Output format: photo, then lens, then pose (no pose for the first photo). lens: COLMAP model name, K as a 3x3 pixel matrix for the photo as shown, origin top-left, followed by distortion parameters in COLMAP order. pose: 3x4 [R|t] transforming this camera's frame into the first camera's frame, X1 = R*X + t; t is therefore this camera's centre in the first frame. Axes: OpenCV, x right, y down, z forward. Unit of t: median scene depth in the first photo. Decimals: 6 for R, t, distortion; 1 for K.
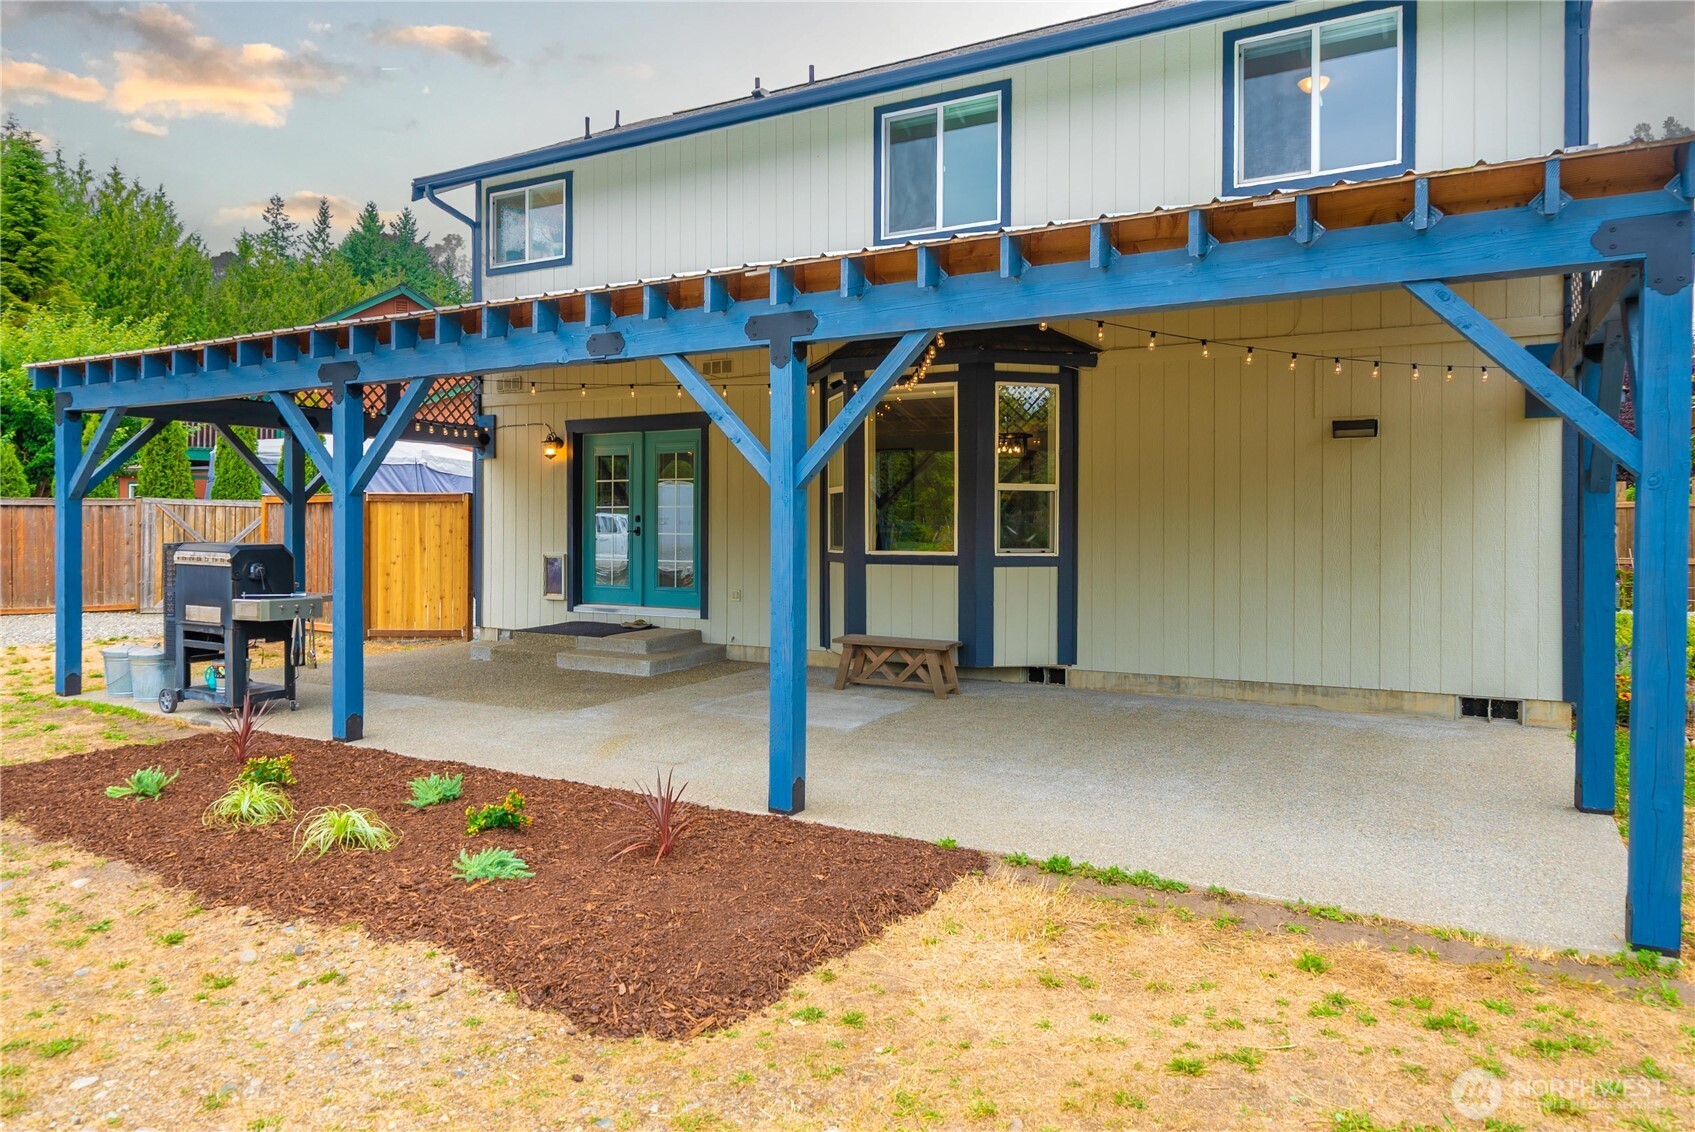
lens RADIAL K [[1097.2, 0, 826.3], [0, 1097.2, 528.8], [0, 0, 1]] dist [0.000483, -0.001772]
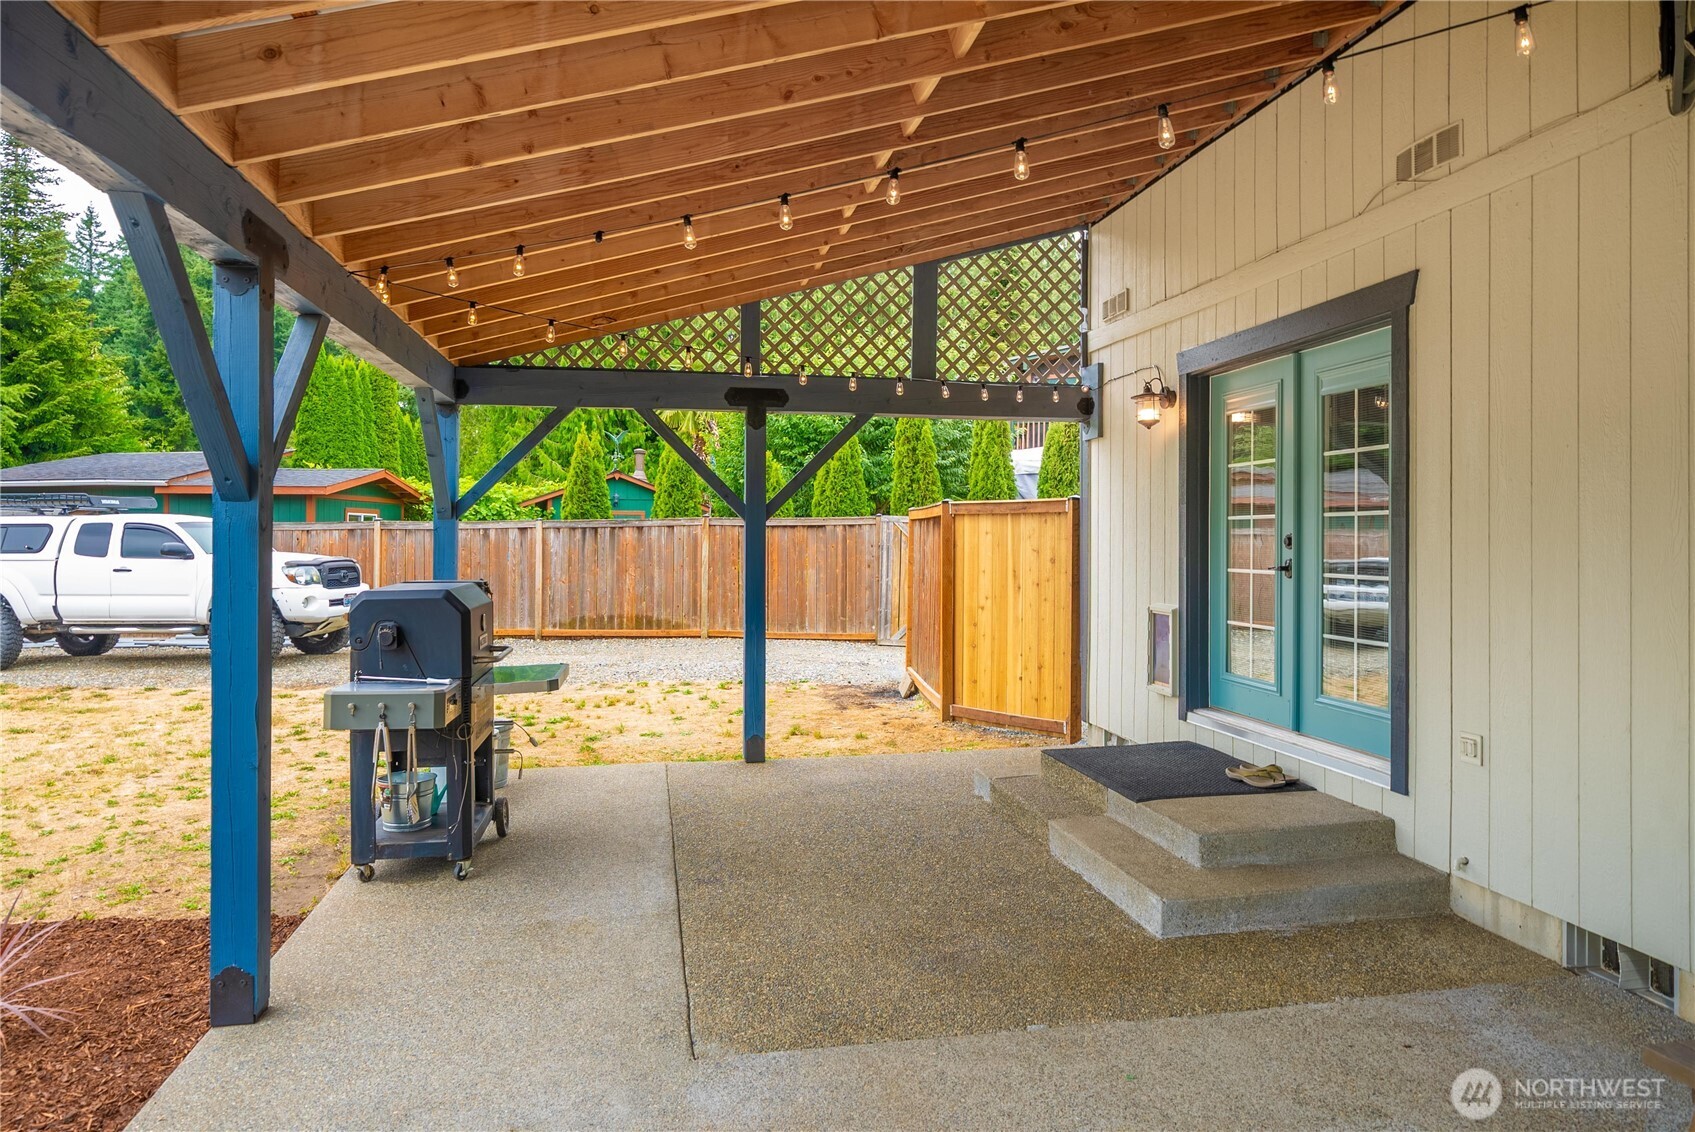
lens RADIAL K [[1097.2, 0, 826.3], [0, 1097.2, 528.8], [0, 0, 1]] dist [0.000483, -0.001772]
pose [[0.624381, -0.008803, -0.781070, 0.065293], [-0.002286, 0.999912, -0.013097, -0.007684], [0.781116, 0.009963, 0.624306, 0.544994]]
